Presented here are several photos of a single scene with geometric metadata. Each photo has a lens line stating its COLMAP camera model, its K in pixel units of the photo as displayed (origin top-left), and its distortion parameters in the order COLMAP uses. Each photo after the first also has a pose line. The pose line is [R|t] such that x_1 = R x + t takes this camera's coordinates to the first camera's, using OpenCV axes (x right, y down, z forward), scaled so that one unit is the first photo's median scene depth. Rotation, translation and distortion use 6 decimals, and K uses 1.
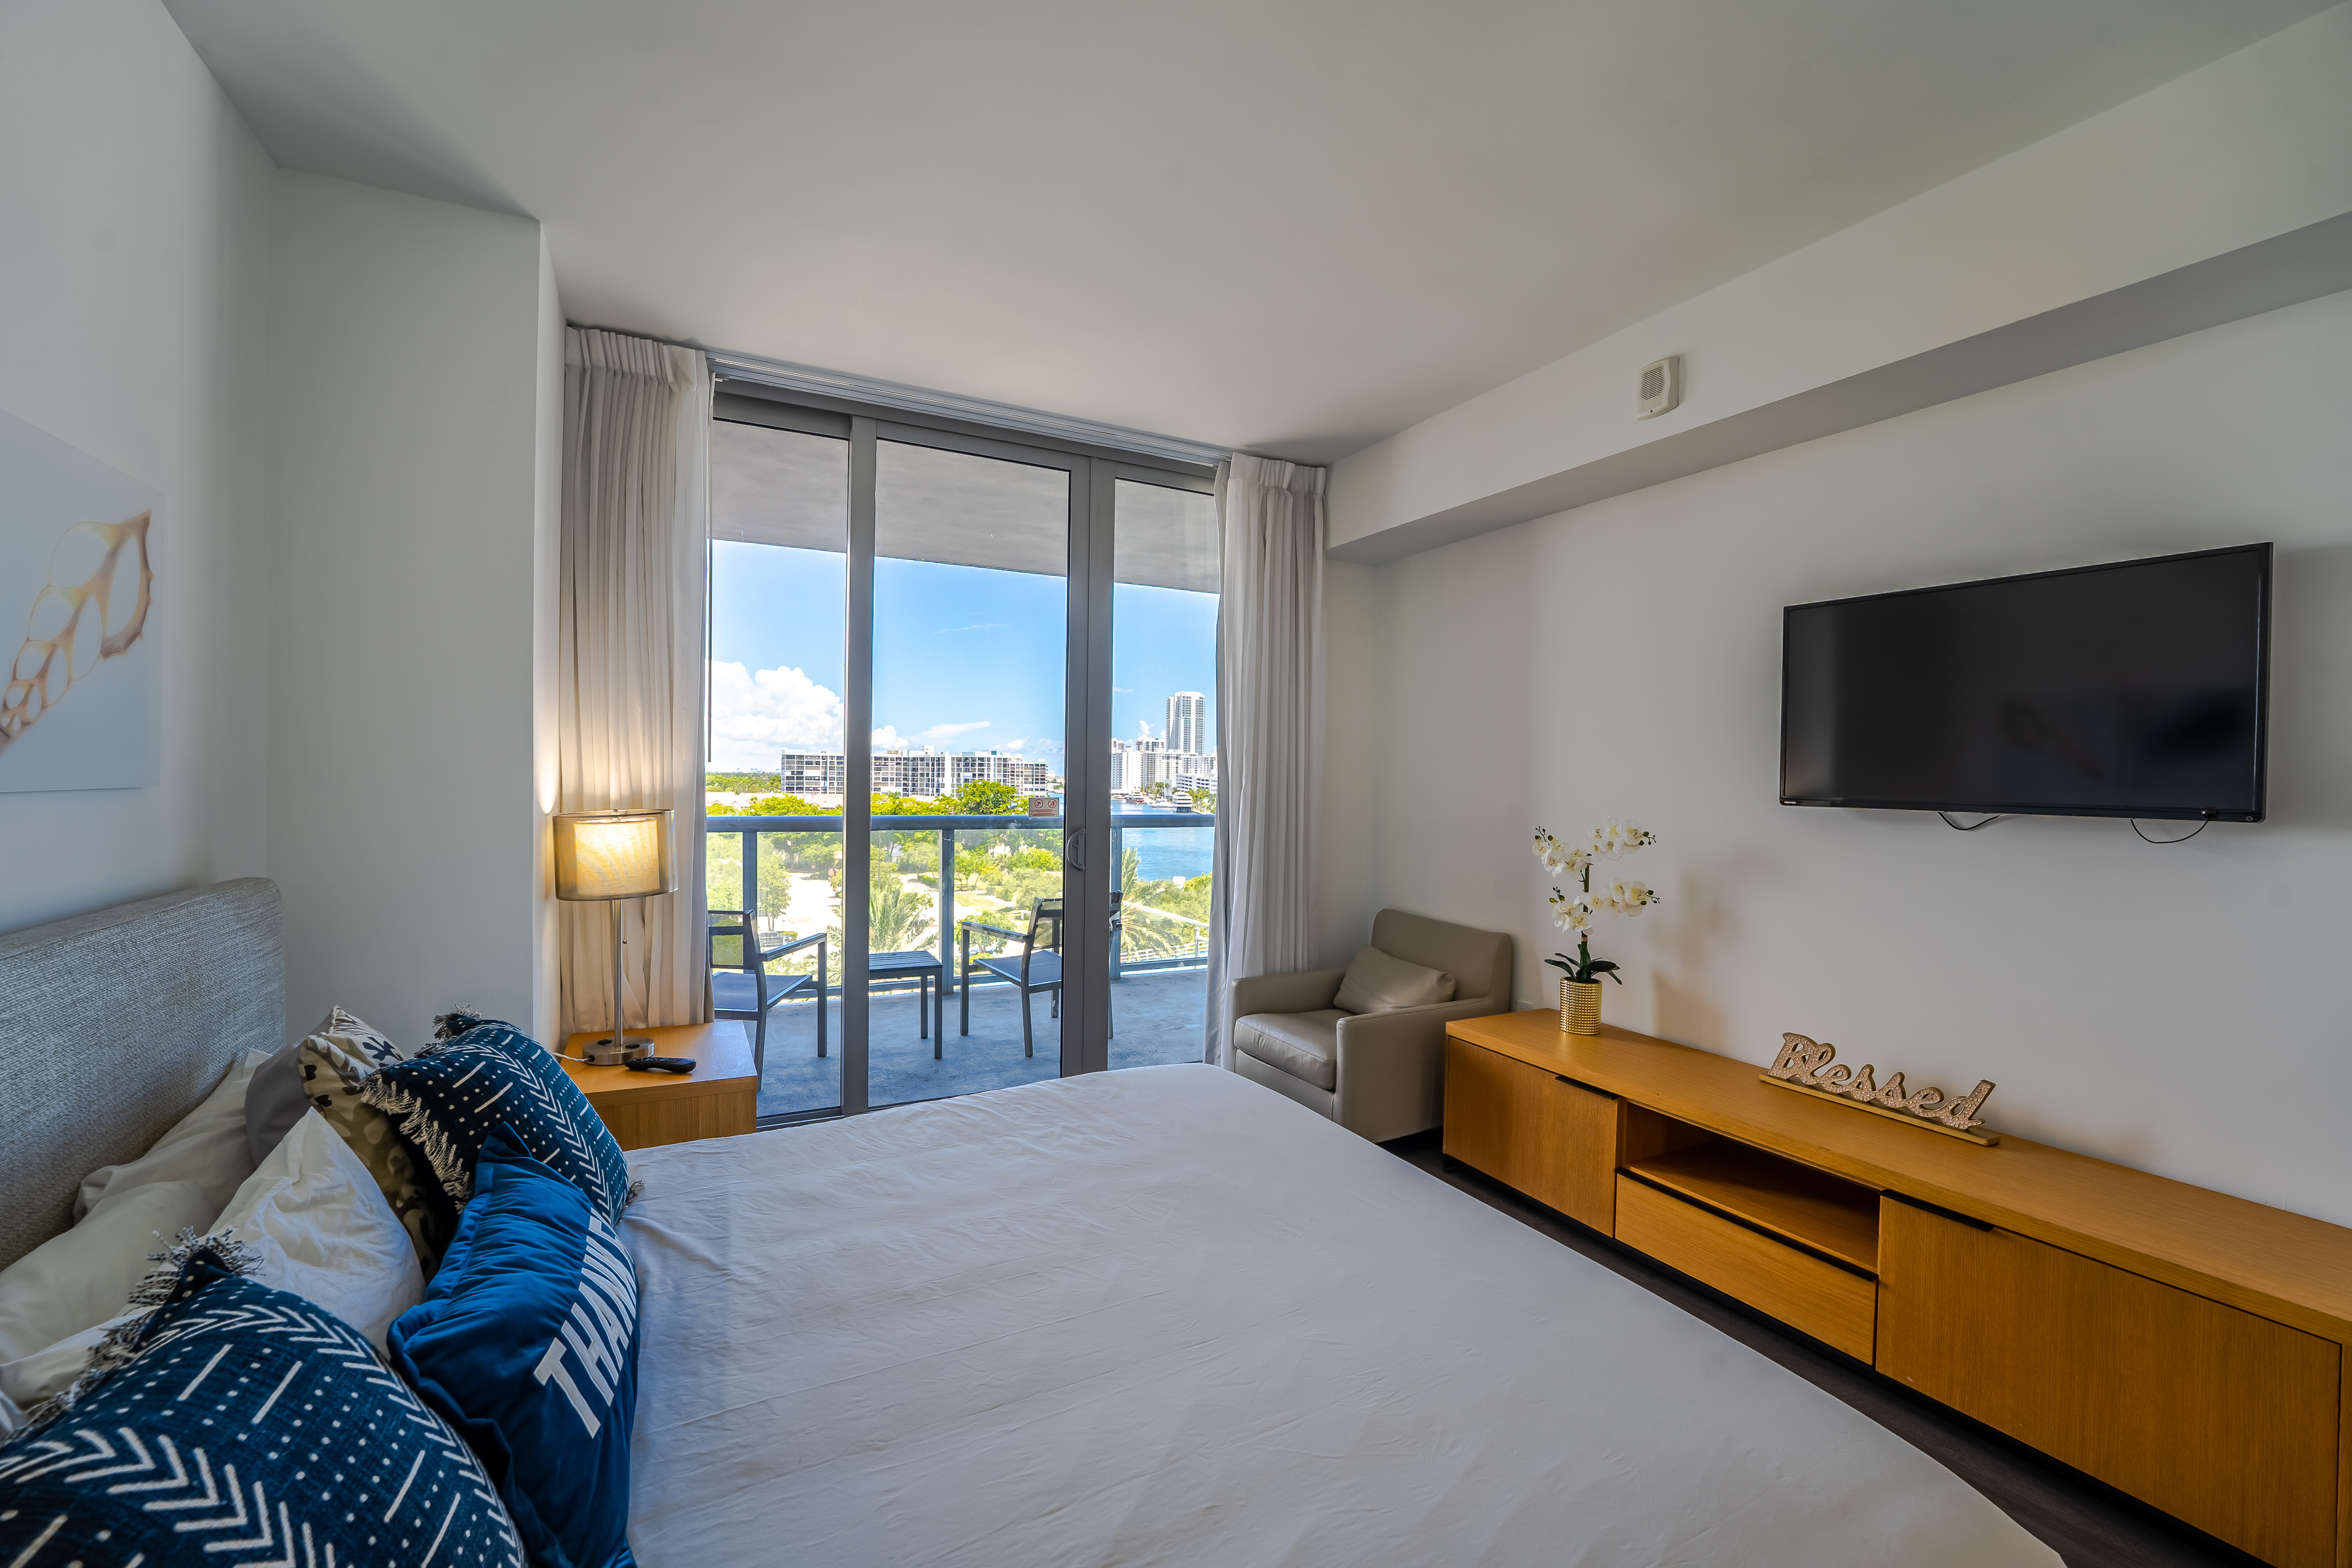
lens RADIAL K [[947.8, 0, 1140.3], [0, 947.8, 819.6], [0, 0, 1]] dist [-0.024109, 0.000285]
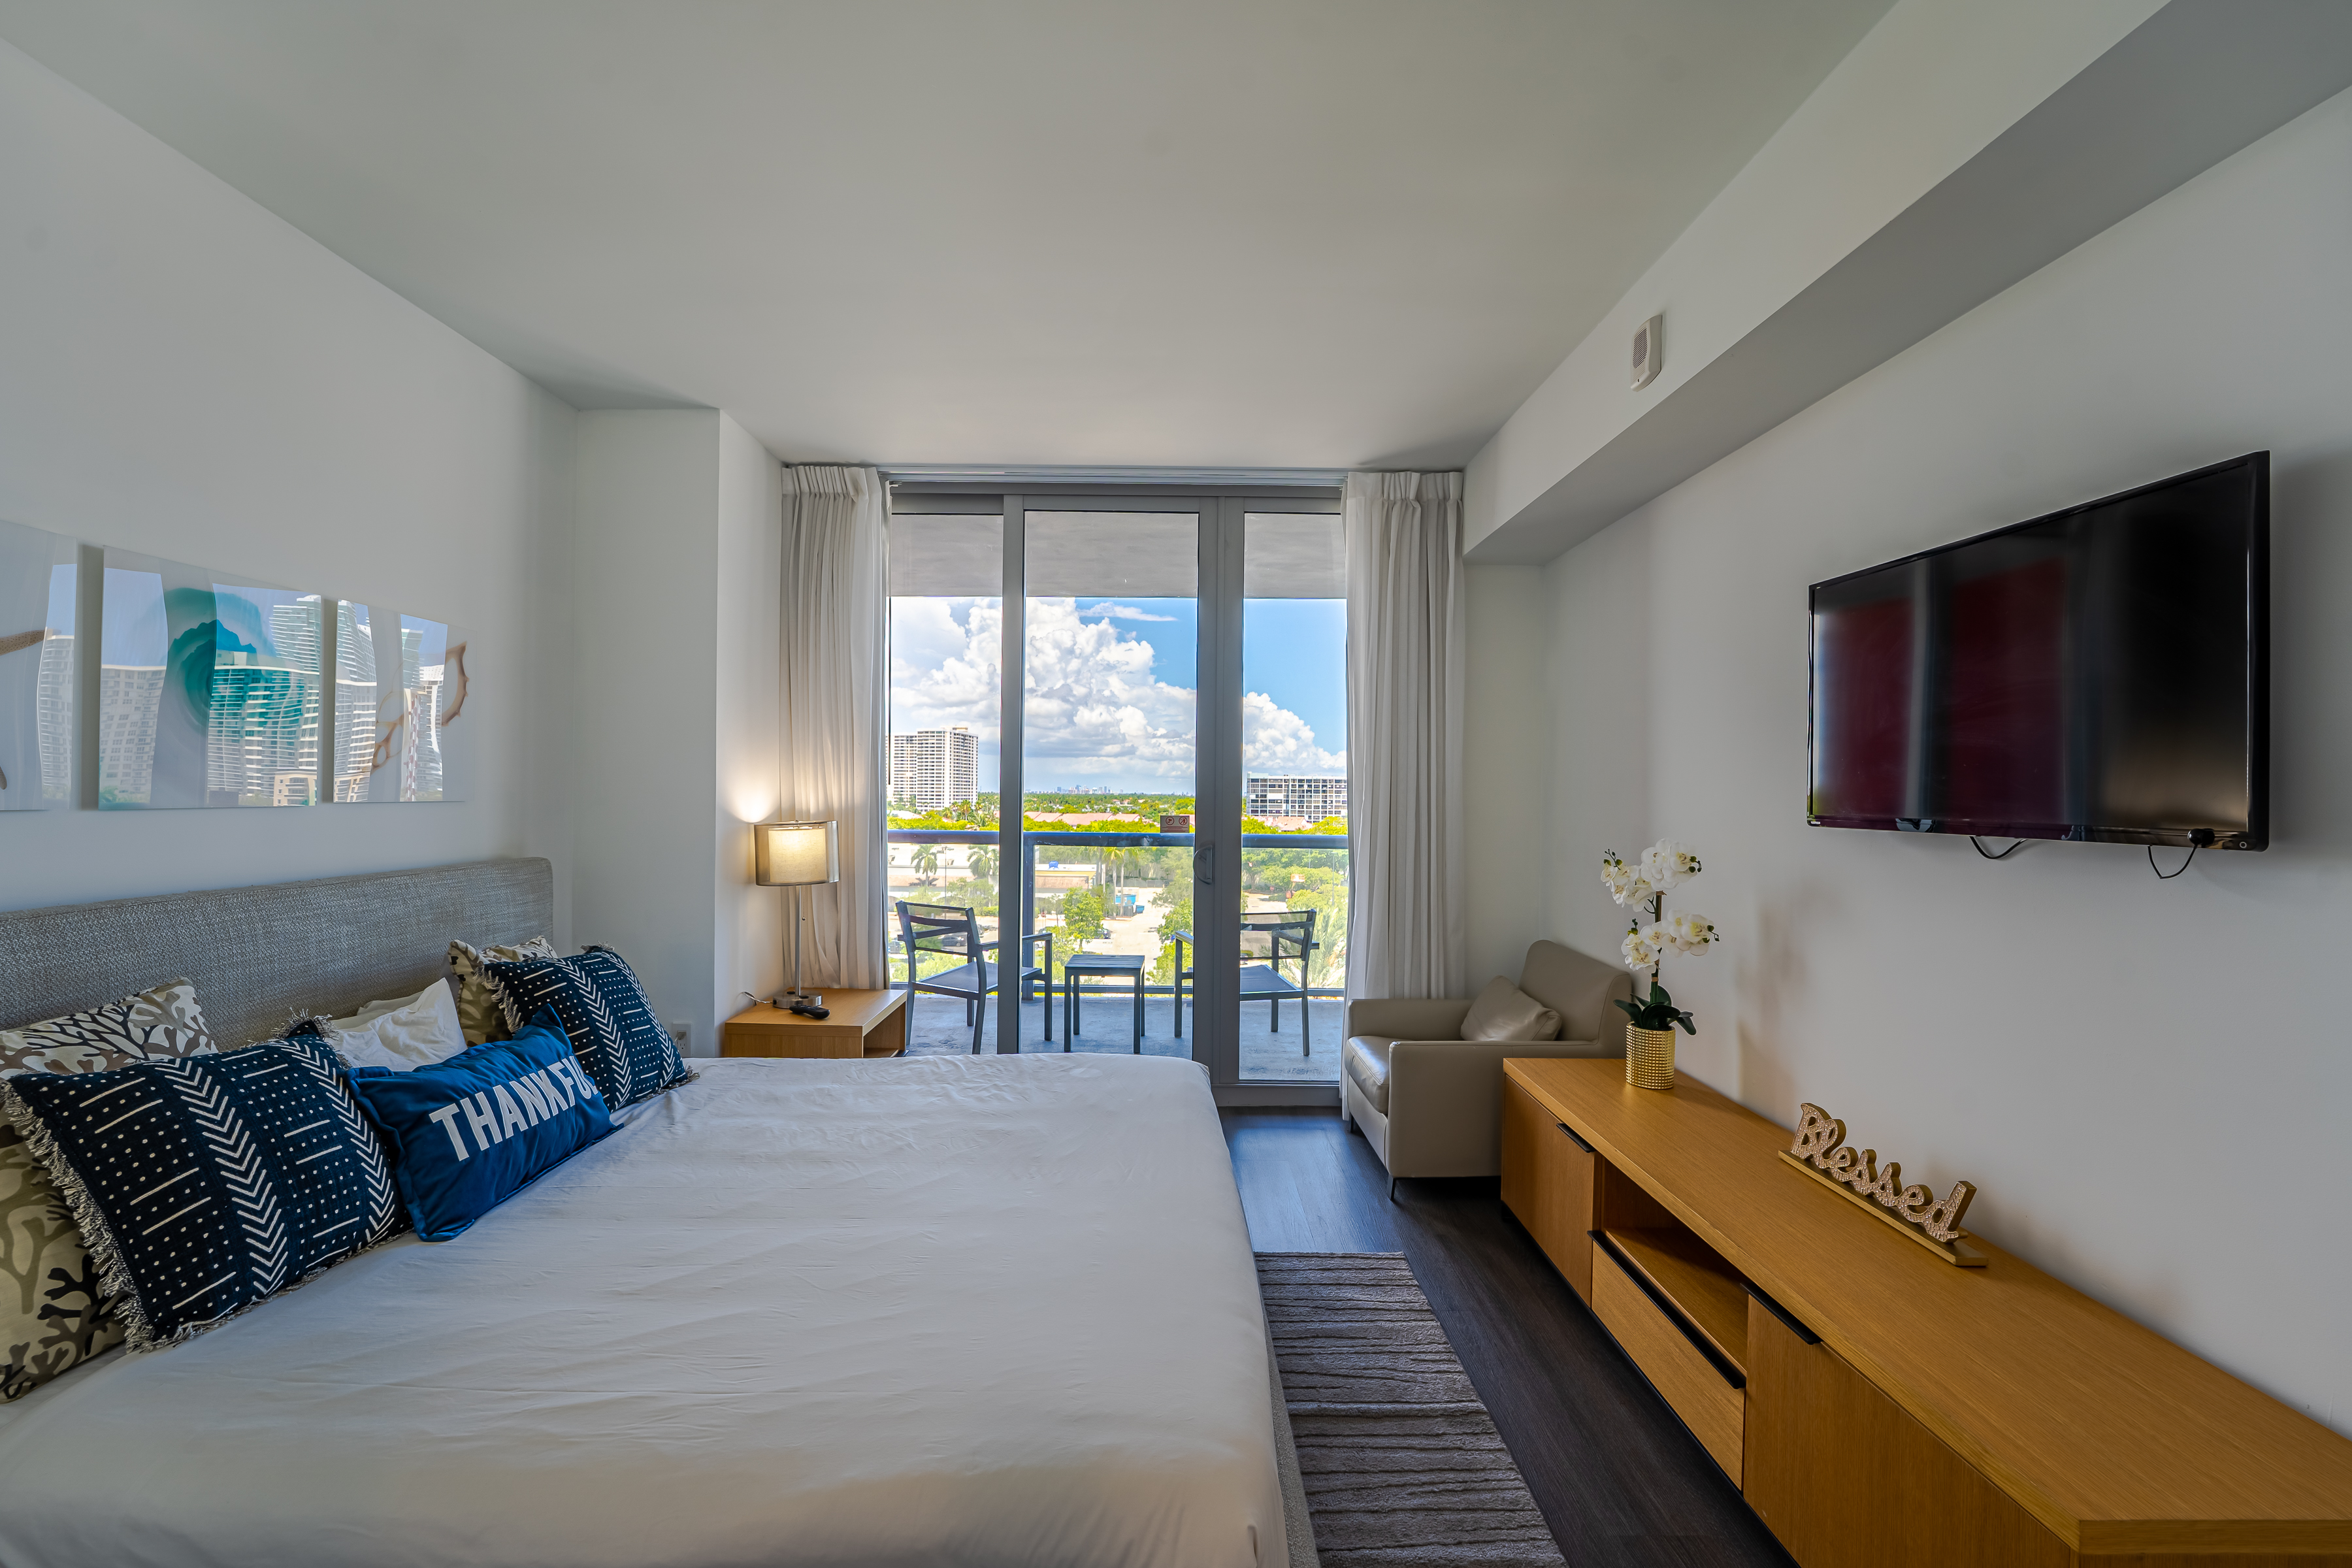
lens RADIAL K [[985.3, 0, 1141.4], [0, 985.3, 829.4], [0, 0, 1]] dist [-0.023362, -0.000077]
pose [[0.889324, 0.012801, -0.457099, 0.620891], [-0.019536, 0.999759, -0.010012, 0.008432], [0.456861, 0.017834, 0.889359, -0.033017]]
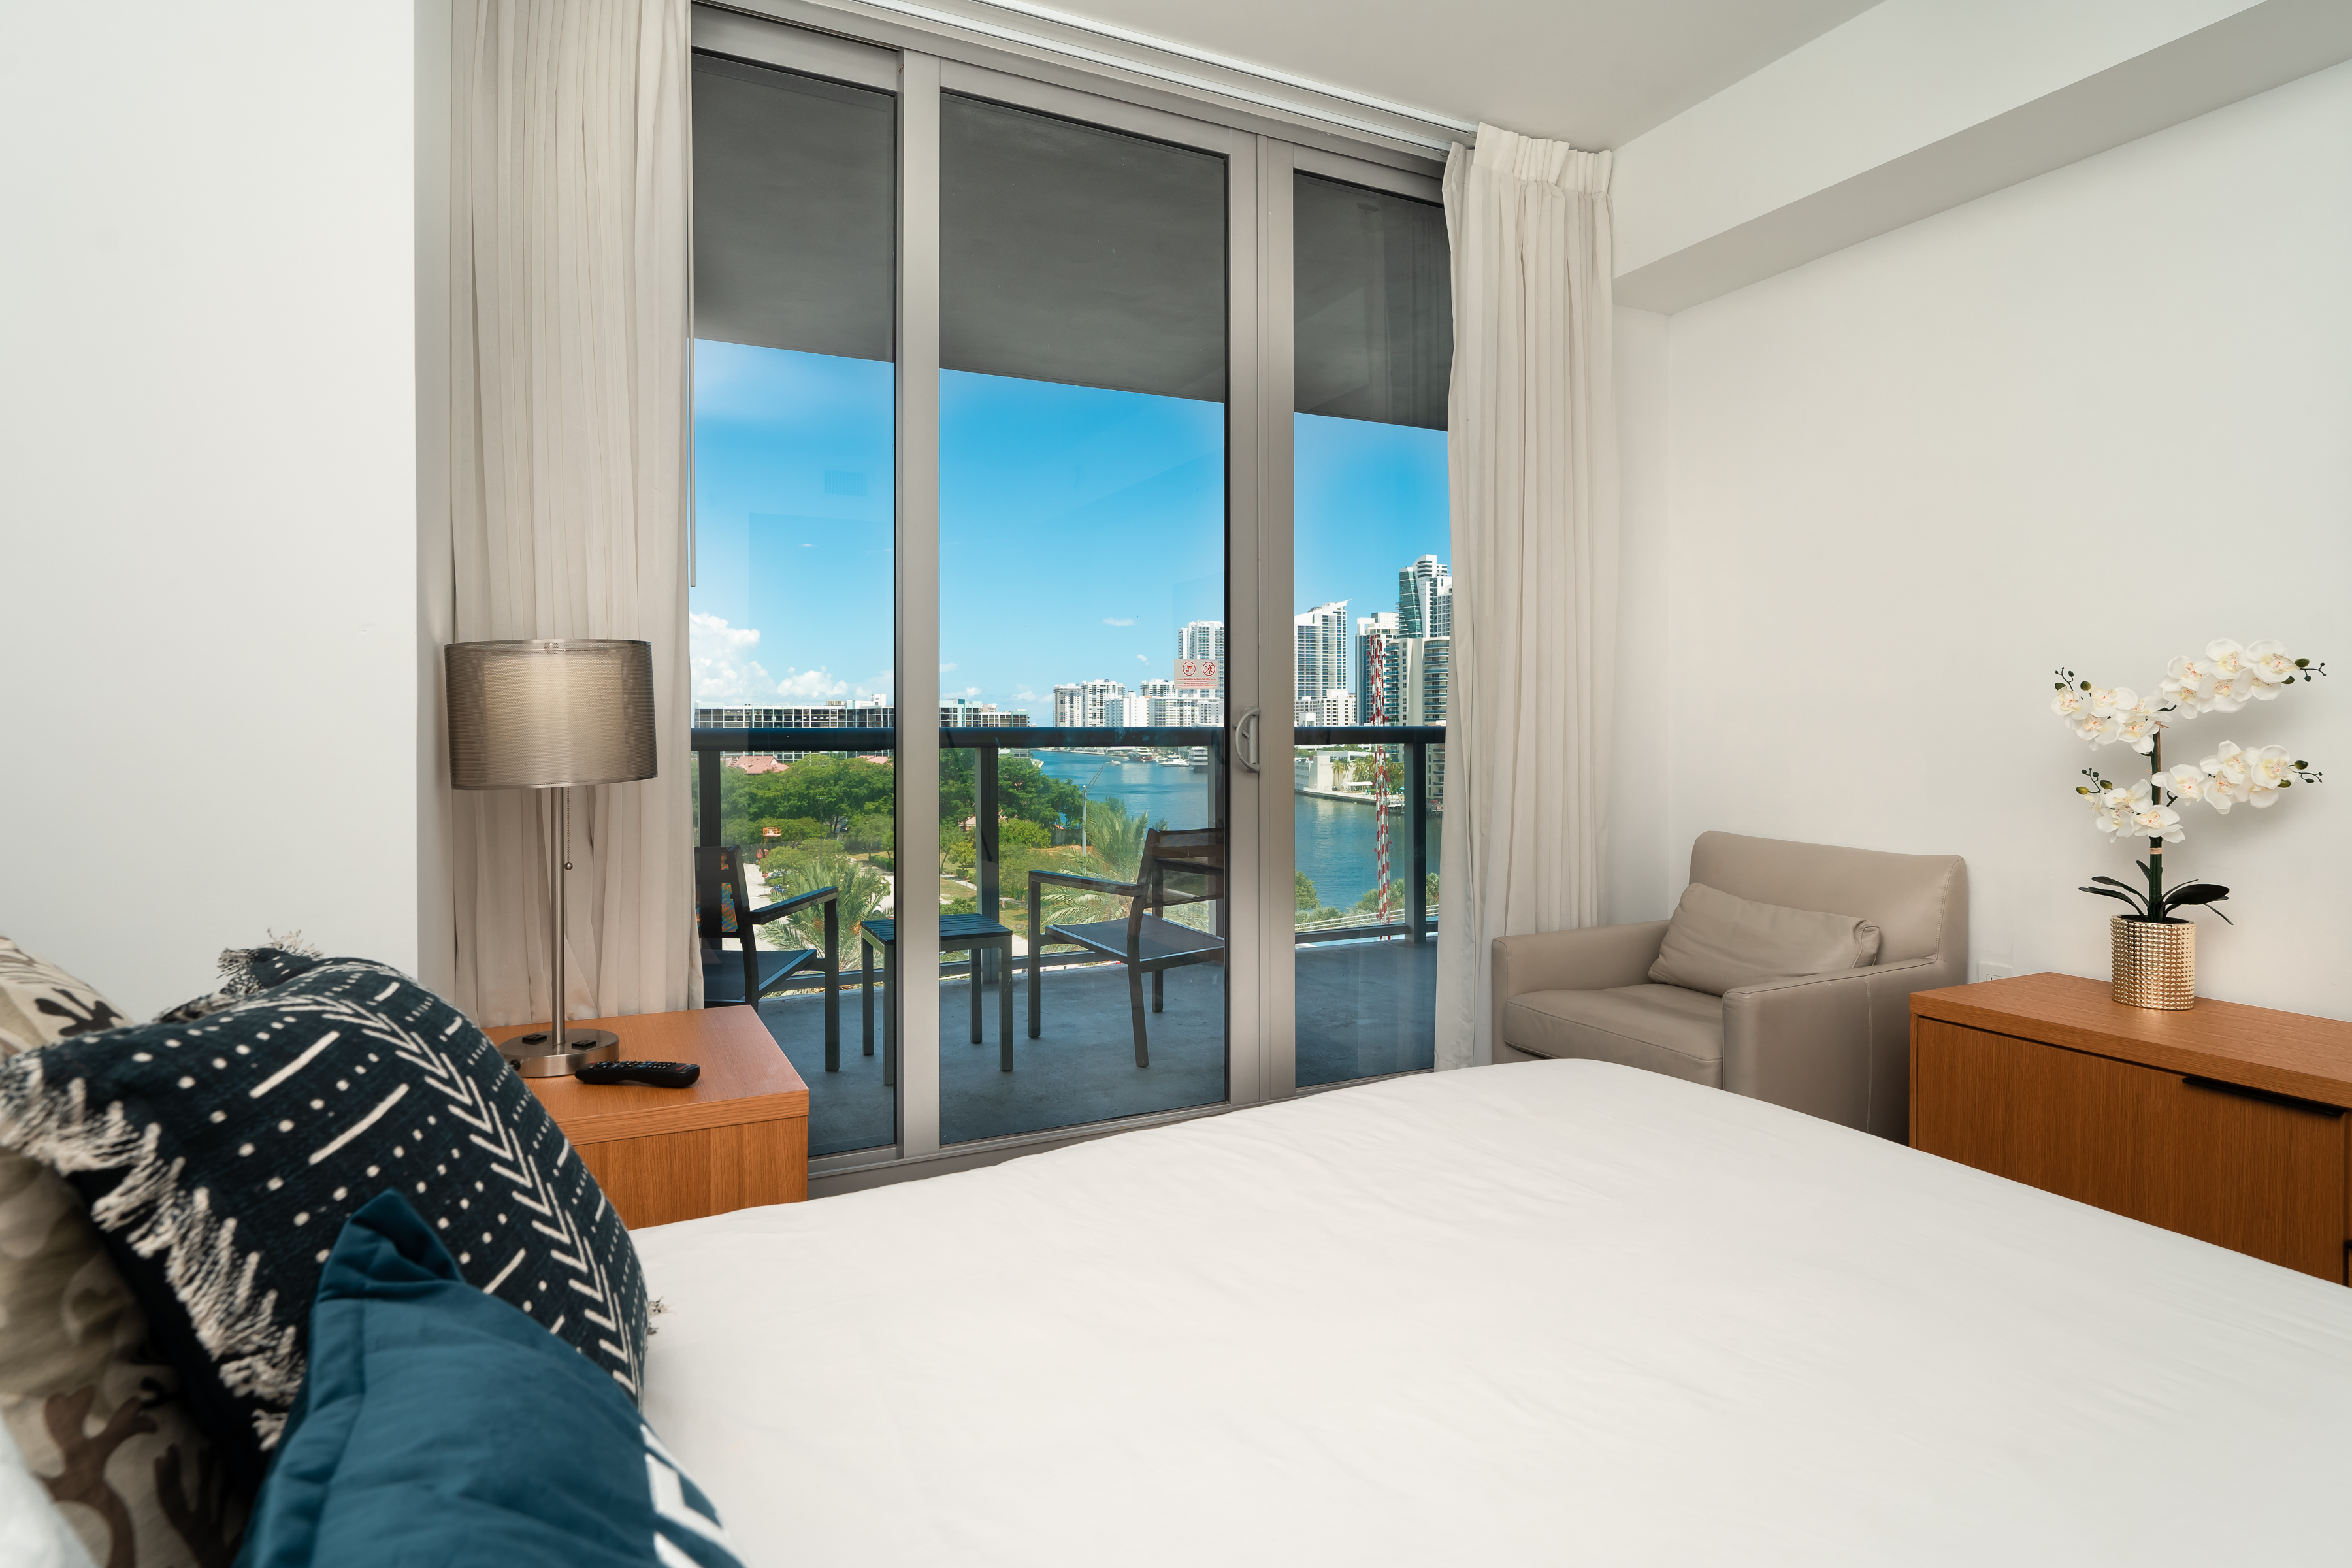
lens RADIAL K [[1187.6, 0, 1126.9], [0, 1187.6, 769.3], [0, 0, 1]] dist [-0.000152, -0.001092]
pose [[0.999793, -0.014339, -0.014429, -0.226346], [0.014159, 0.999822, -0.012484, 0.100119], [0.014606, 0.012278, 0.999818, 0.317231]]
